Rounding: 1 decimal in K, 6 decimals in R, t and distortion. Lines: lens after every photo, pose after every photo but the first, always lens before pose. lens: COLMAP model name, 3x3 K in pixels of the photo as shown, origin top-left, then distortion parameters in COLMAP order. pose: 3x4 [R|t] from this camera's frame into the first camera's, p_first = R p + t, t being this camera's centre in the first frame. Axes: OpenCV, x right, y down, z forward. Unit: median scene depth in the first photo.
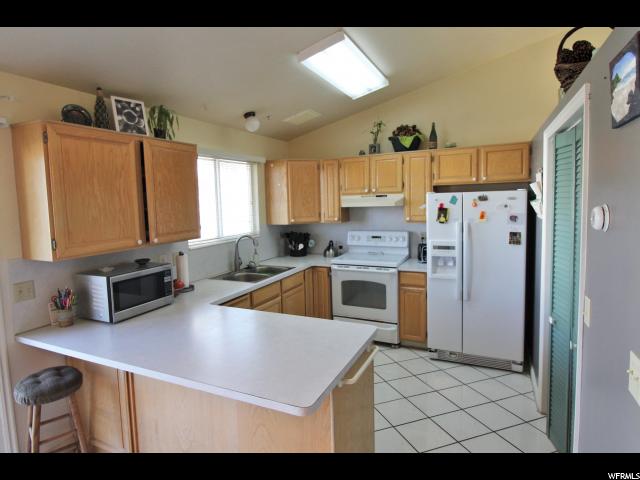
lens RADIAL K [[364.6, 0, 318.0], [0, 364.6, 226.9], [0, 0, 1]] dist [-0.019784, -0.000472]
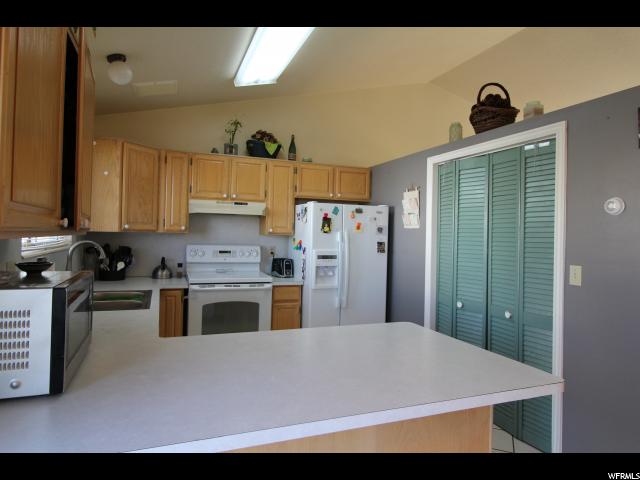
lens RADIAL K [[389.8, 0, 320.6], [0, 389.8, 228.6], [0, 0, 1]] dist [0.004941, 0.000467]
pose [[0.684720, 0.054194, 0.726788, -0.386529], [0.012141, 0.996245, -0.085725, 0.059843], [-0.728705, 0.067522, 0.681491, 0.231887]]
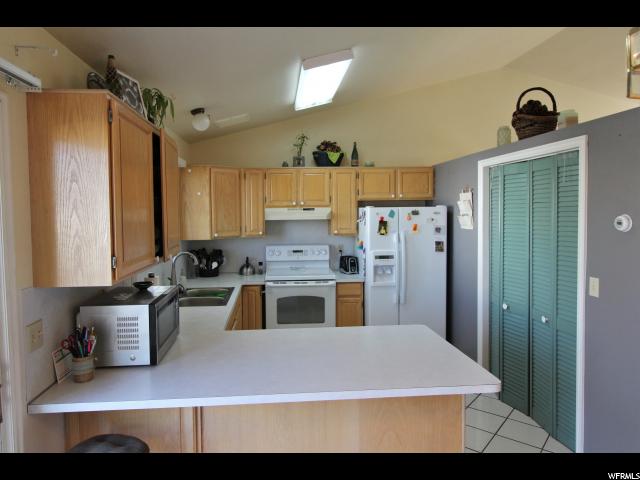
lens RADIAL K [[406.5, 0, 312.5], [0, 406.5, 225.4], [0, 0, 1]] dist [0.000954, -0.000154]
pose [[0.862585, 0.003019, 0.505903, -0.390898], [0.023529, 0.998661, -0.046079, 0.010806], [-0.505365, 0.051650, 0.861359, 0.042844]]
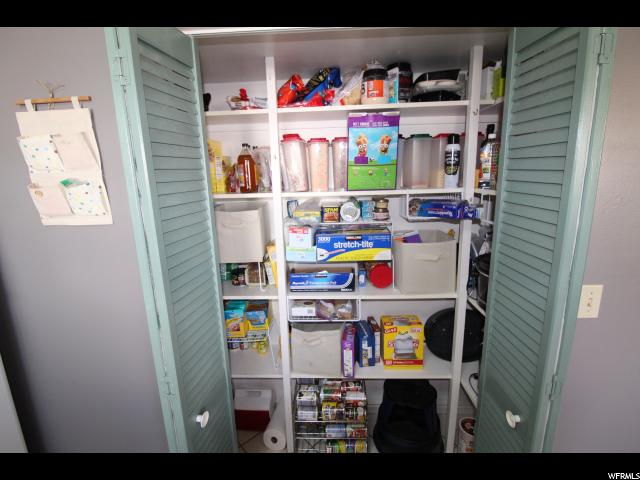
lens RADIAL K [[295.8, 0, 320.0], [0, 295.8, 240.0], [0, 0, 1]] dist [0.000263, -0.009601]
pose [[-0.393341, -0.145411, 0.907821, 0.142860], [0.108741, 0.973125, 0.202987, -0.034156], [-0.912939, 0.178561, -0.366957, 0.618023]]
